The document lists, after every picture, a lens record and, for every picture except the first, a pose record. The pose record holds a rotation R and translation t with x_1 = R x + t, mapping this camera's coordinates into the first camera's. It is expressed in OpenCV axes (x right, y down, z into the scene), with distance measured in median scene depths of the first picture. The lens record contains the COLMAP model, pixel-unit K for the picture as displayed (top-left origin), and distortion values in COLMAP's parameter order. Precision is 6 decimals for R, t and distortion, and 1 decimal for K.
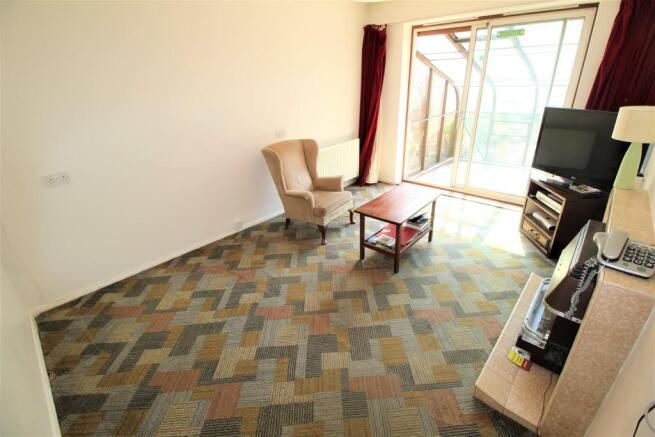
lens RADIAL K [[302.7, 0, 327.5], [0, 302.7, 215.3], [0, 0, 1]] dist [-0.018355, -0.002276]
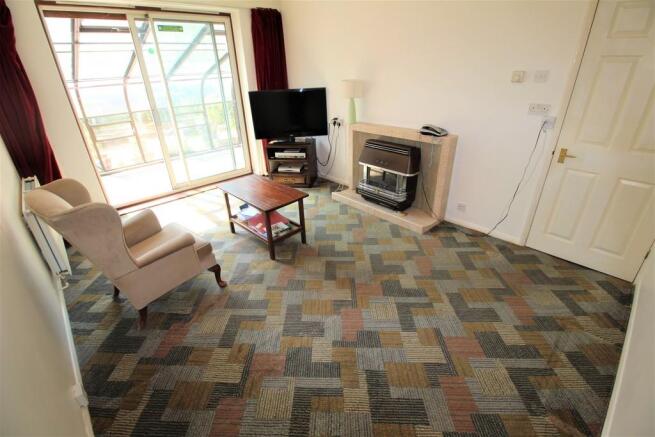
lens RADIAL K [[302.7, 0, 325.5], [0, 302.7, 219.8], [0, 0, 1]] dist [-0.018355, -0.002276]
pose [[0.077025, -0.428956, 0.900035, -0.761538], [0.435311, 0.826600, 0.356703, -0.253517], [-0.896979, 0.364320, 0.250399, 0.651595]]
